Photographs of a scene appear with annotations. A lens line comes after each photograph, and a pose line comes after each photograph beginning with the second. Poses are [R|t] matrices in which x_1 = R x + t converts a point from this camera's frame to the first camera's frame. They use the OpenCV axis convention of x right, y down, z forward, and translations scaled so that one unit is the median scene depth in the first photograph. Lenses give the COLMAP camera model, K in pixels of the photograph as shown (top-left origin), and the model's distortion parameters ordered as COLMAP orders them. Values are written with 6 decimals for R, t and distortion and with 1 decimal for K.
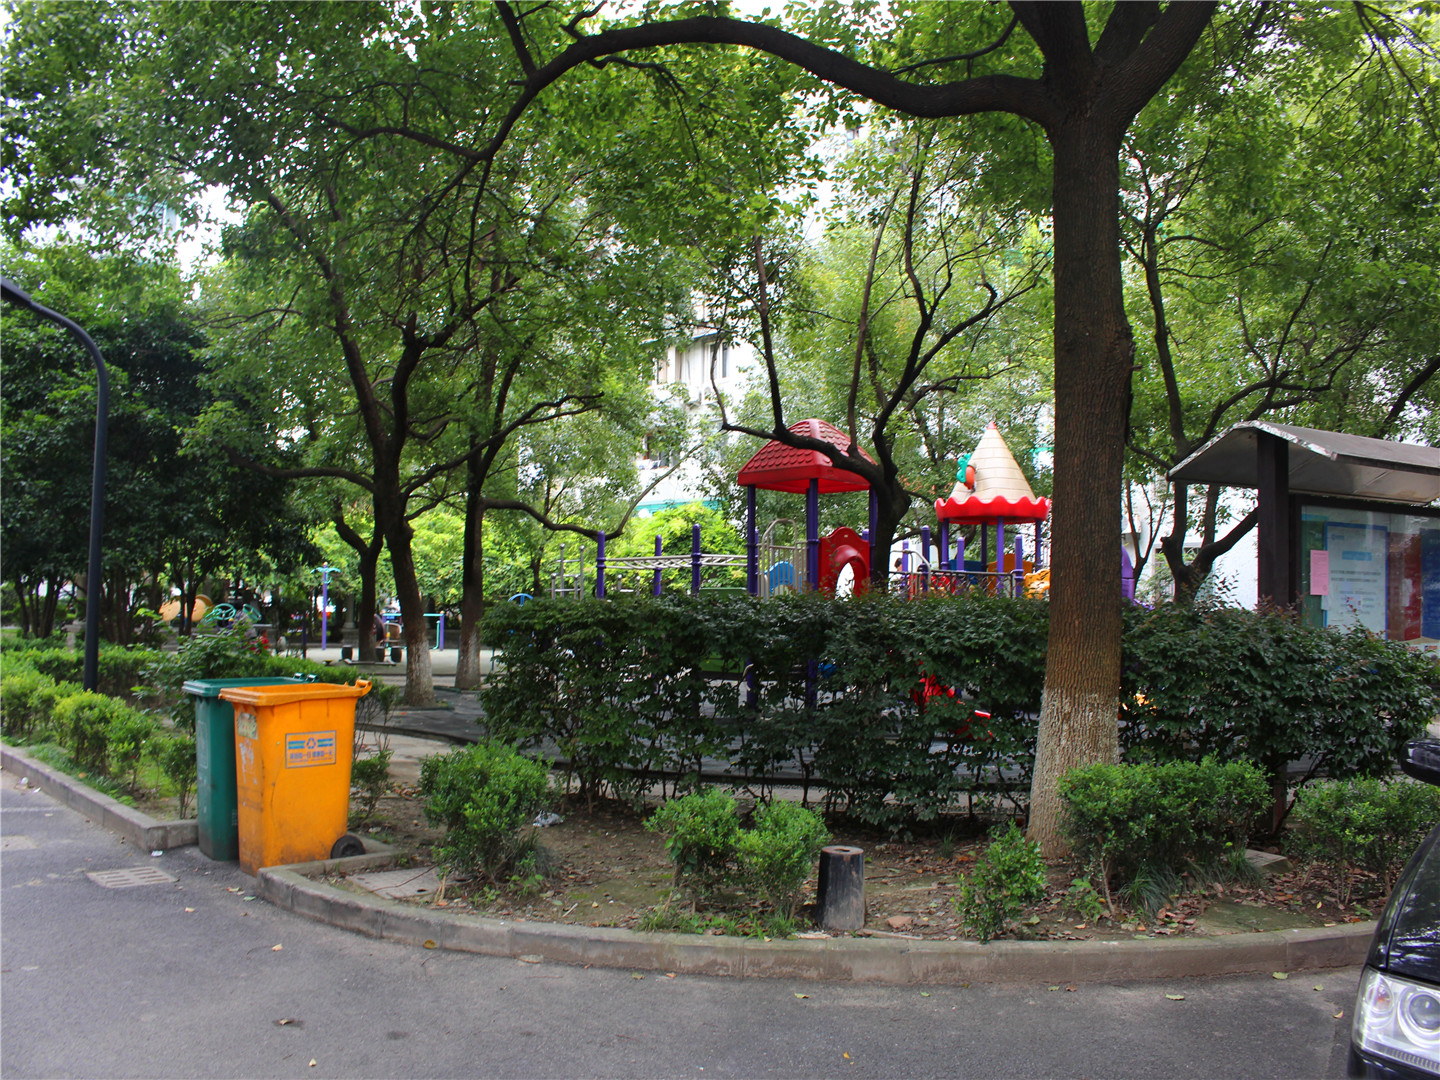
lens RADIAL K [[1453.2, 0, 720.0], [0, 1453.2, 540.0], [0, 0, 1]] dist [-0.204777, 0.255685]
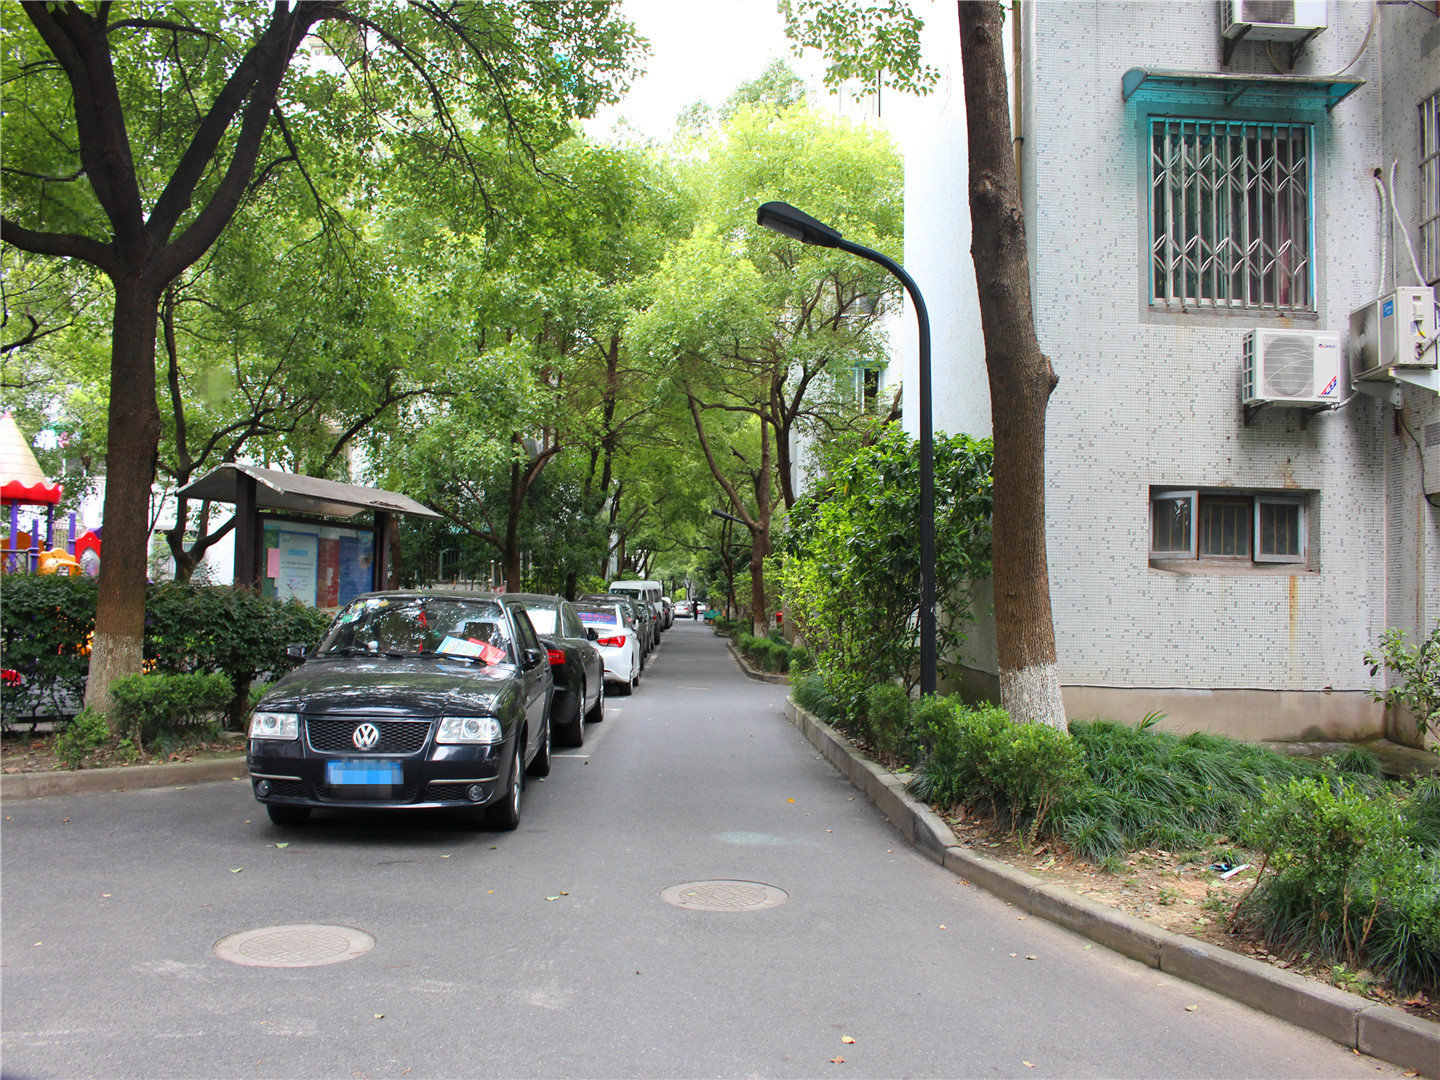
lens RADIAL K [[1453.2, 0, 720.0], [0, 1453.2, 540.0], [0, 0, 1]] dist [-0.204777, 0.255685]
pose [[0.777128, 0.027616, 0.628736, -0.202248], [-0.037873, 0.999278, 0.002921, -0.028310], [-0.628202, -0.026082, 0.777613, -0.591101]]
